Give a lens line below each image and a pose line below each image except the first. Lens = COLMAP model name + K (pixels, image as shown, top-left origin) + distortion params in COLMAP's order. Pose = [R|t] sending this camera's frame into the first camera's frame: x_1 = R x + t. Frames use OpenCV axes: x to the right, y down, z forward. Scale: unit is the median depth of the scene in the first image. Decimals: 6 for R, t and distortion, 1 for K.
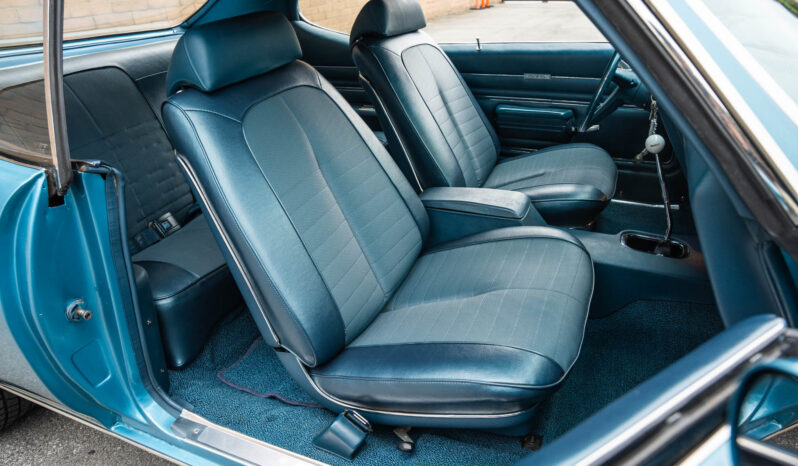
lens RADIAL K [[544.2, 0, 399.0], [0, 544.2, 233.0], [0, 0, 1]] dist [-0.163292, 0.107248]
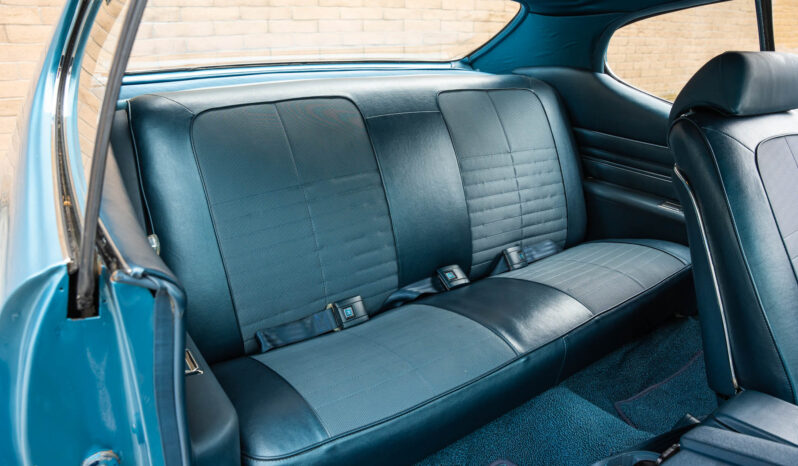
lens RADIAL K [[544.2, 0, 399.0], [0, 544.2, 233.0], [0, 0, 1]] dist [-0.163292, 0.107248]
pose [[0.852496, 0.230390, -0.469224, -0.044703], [-0.267966, 0.963329, -0.013850, -0.131530], [0.448826, 0.137543, 0.882971, 0.335951]]
